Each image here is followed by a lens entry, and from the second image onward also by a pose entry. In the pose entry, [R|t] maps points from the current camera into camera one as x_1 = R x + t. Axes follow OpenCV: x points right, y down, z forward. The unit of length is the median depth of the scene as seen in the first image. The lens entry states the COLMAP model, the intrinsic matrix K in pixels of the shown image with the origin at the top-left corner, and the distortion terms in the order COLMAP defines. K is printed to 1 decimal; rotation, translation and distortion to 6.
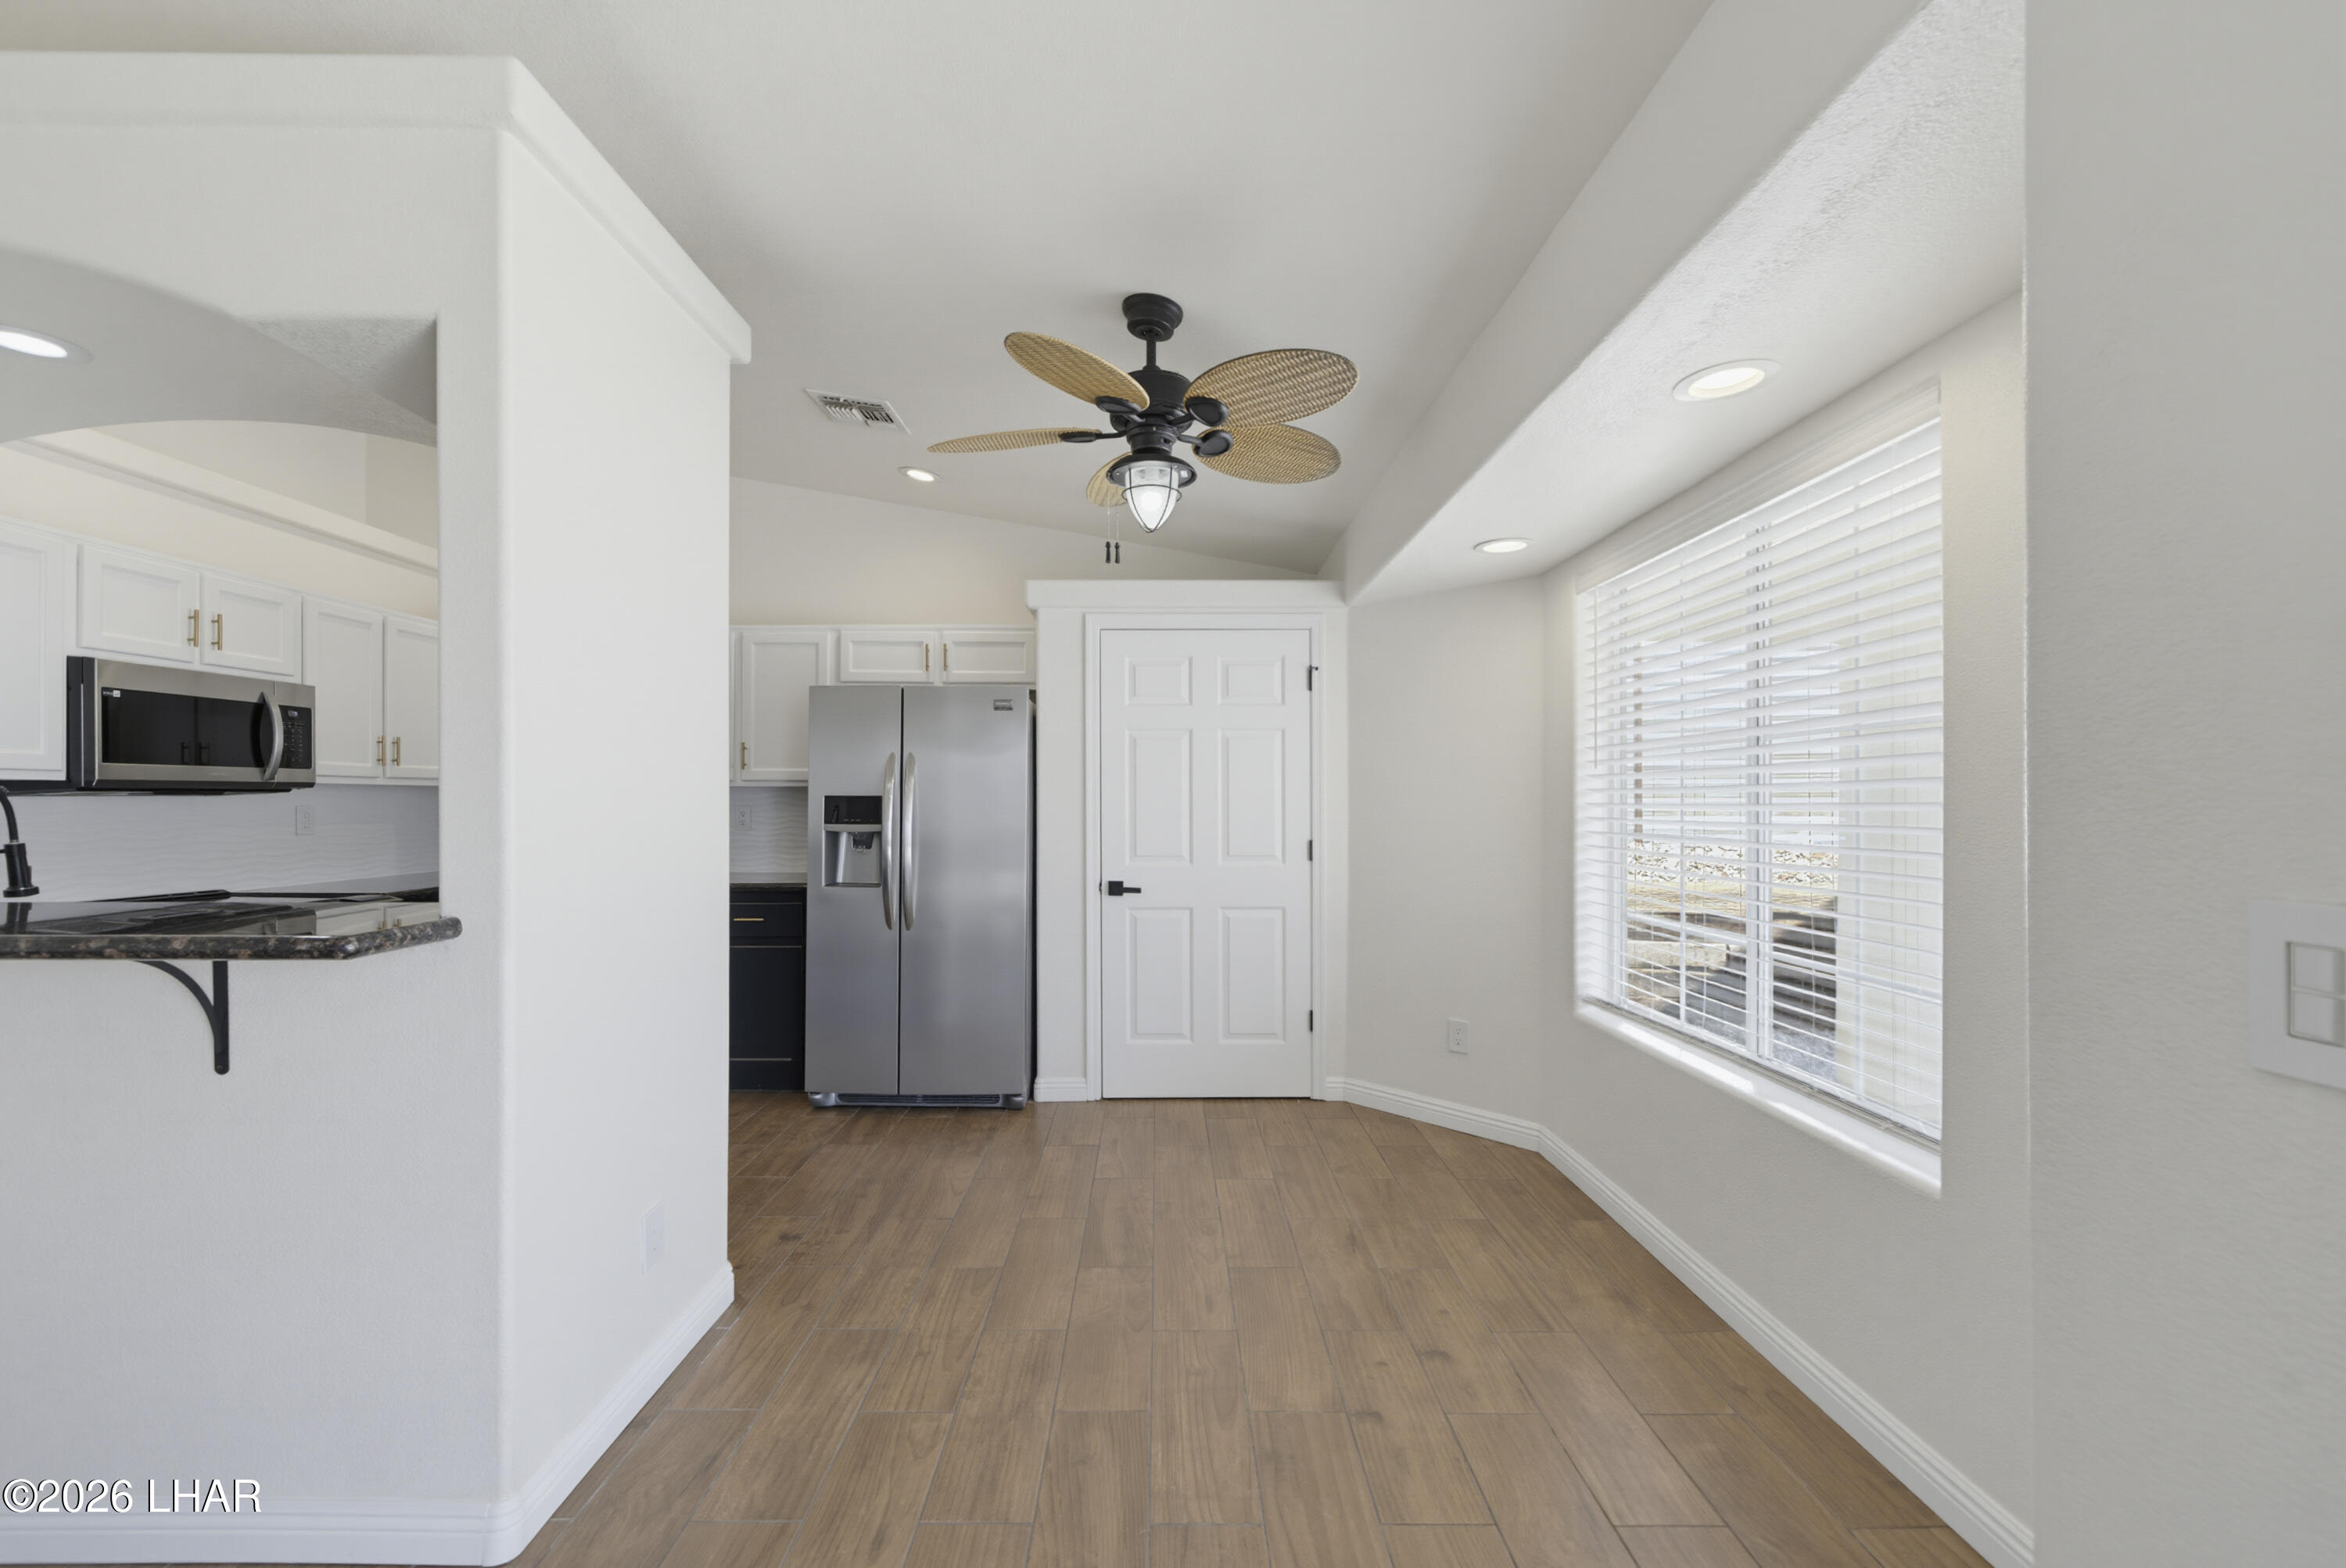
lens RADIAL K [[965.1, 0, 1186.9], [0, 965.1, 794.8], [0, 0, 1]] dist [-0.000093, 0.000388]
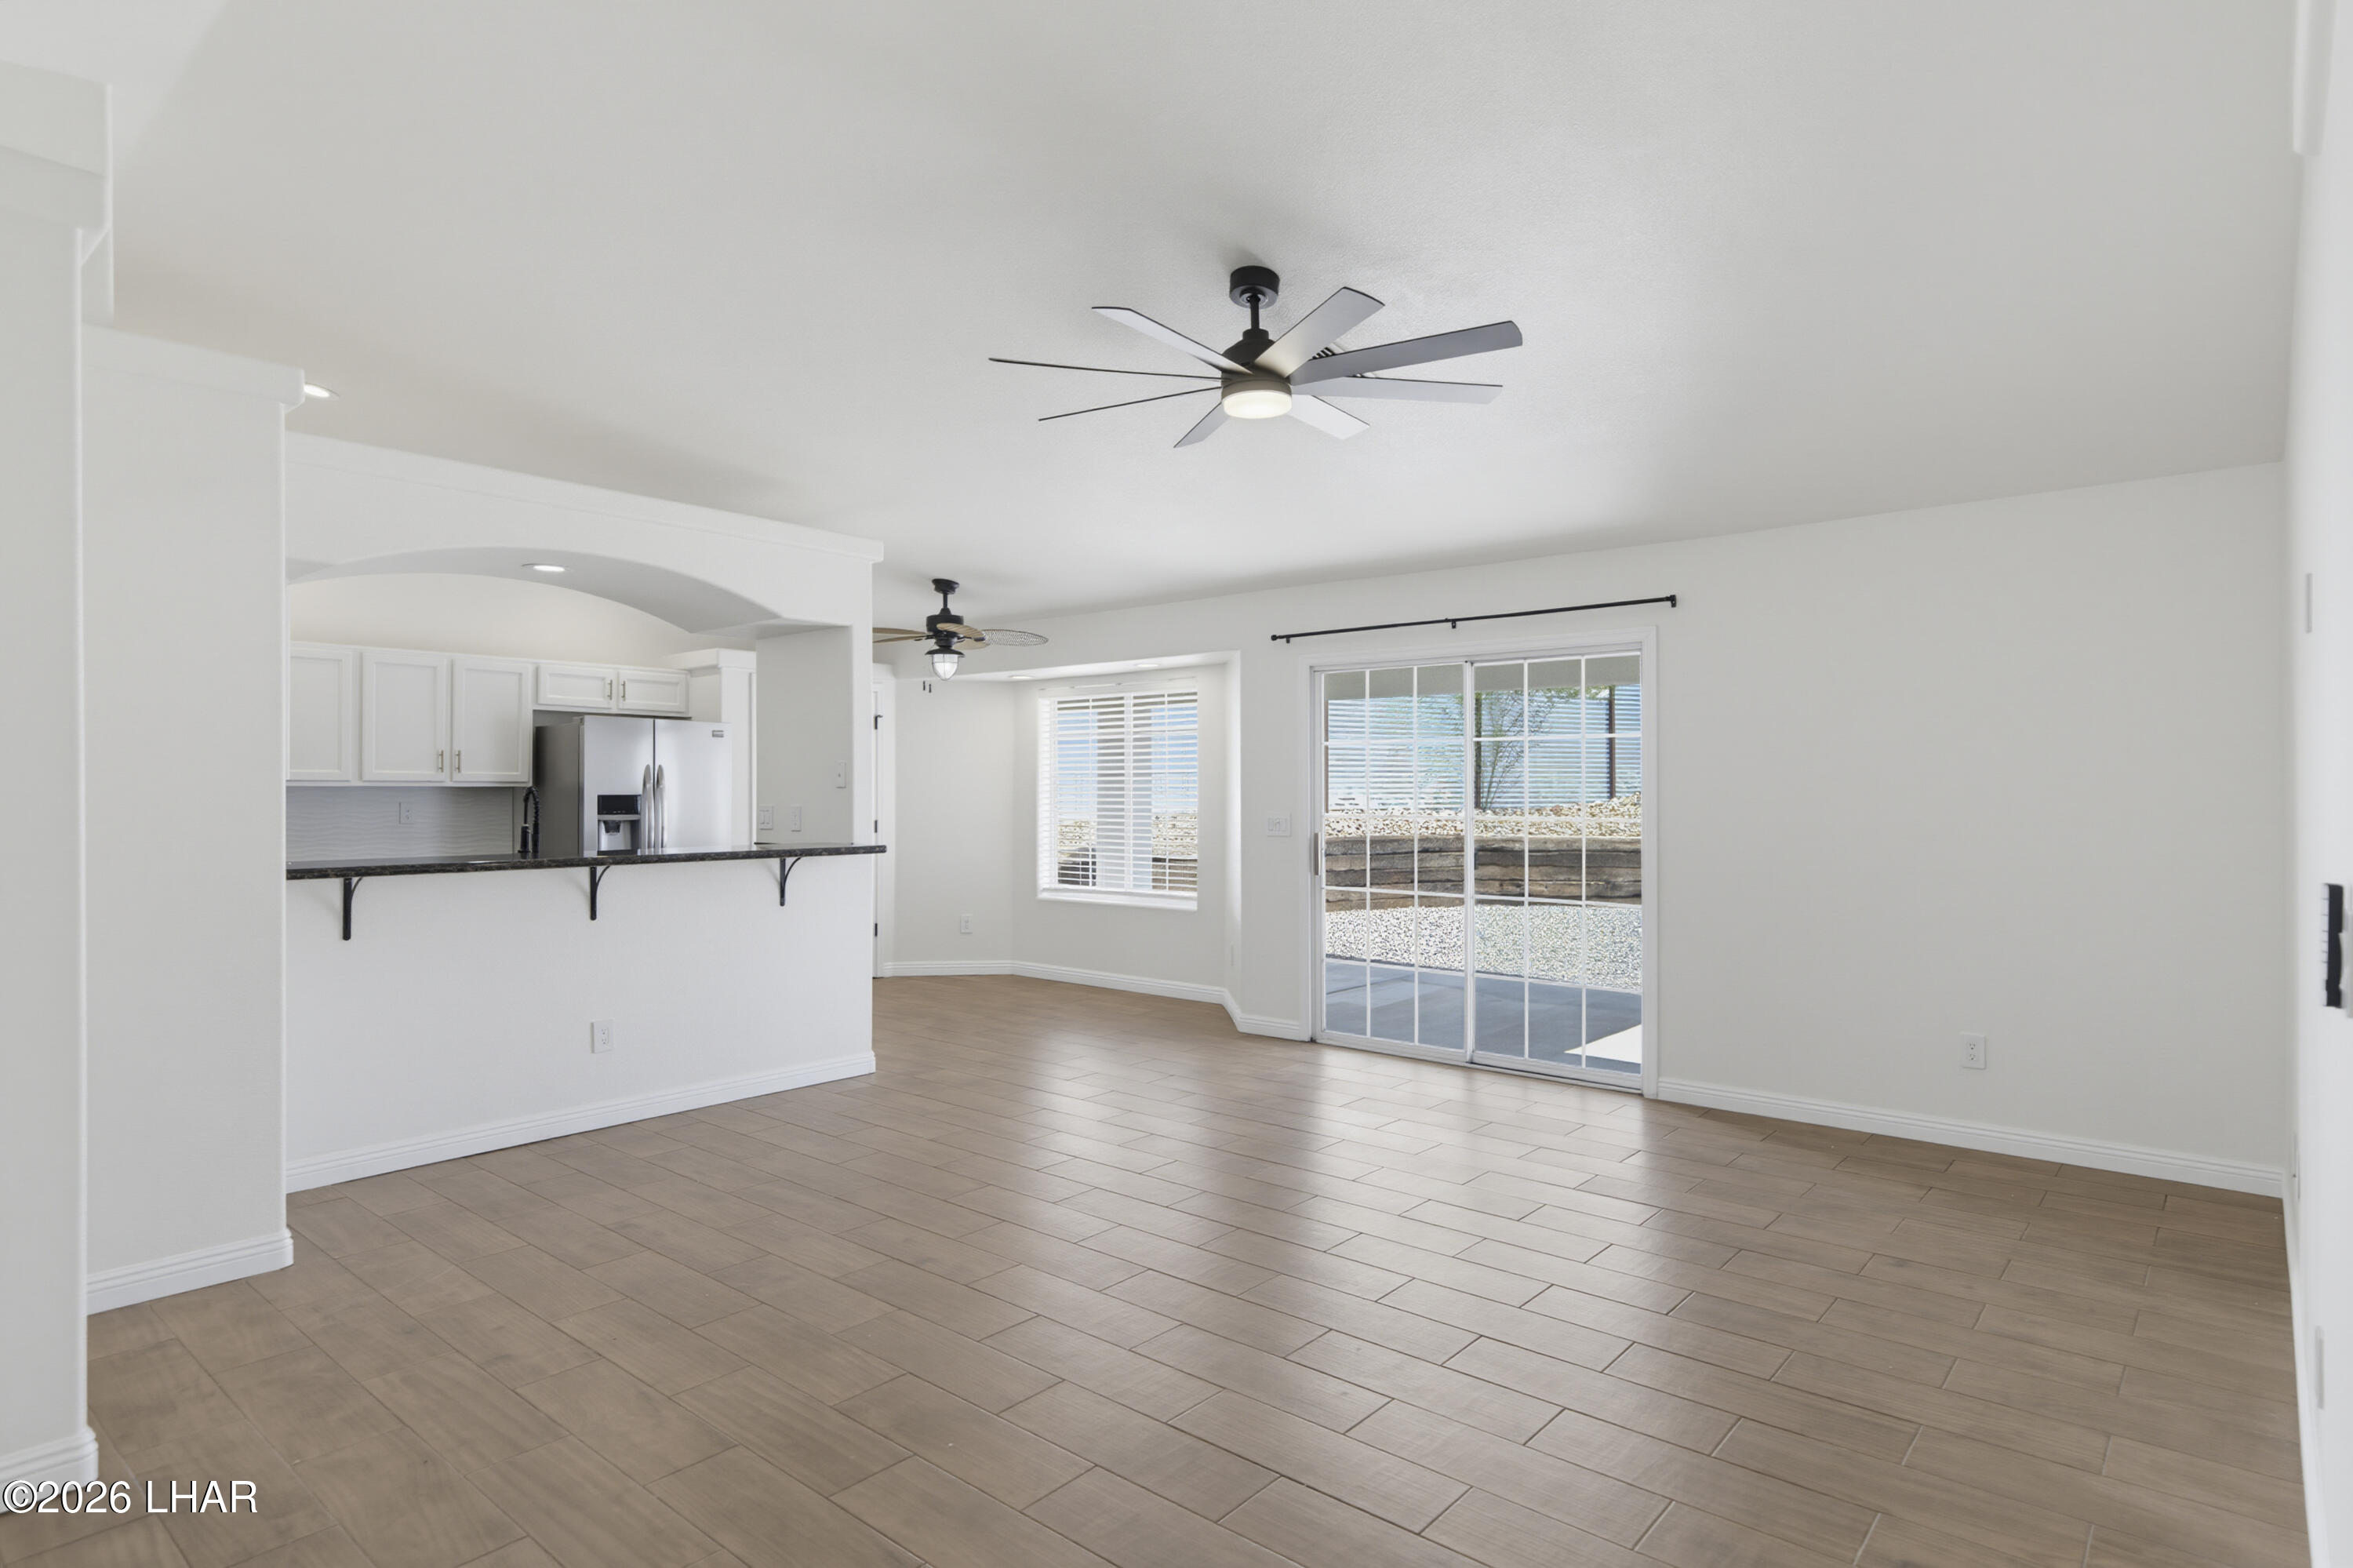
lens RADIAL K [[1252.9, 0, 1180.8], [0, 1252.9, 789.7], [0, 0, 1]] dist [-0.000831, -0.000142]
pose [[0.681383, 0.005375, 0.731907, -1.387680], [-0.010833, 0.999938, 0.002742, -0.019735], [-0.731847, -0.009797, 0.681399, -1.094383]]
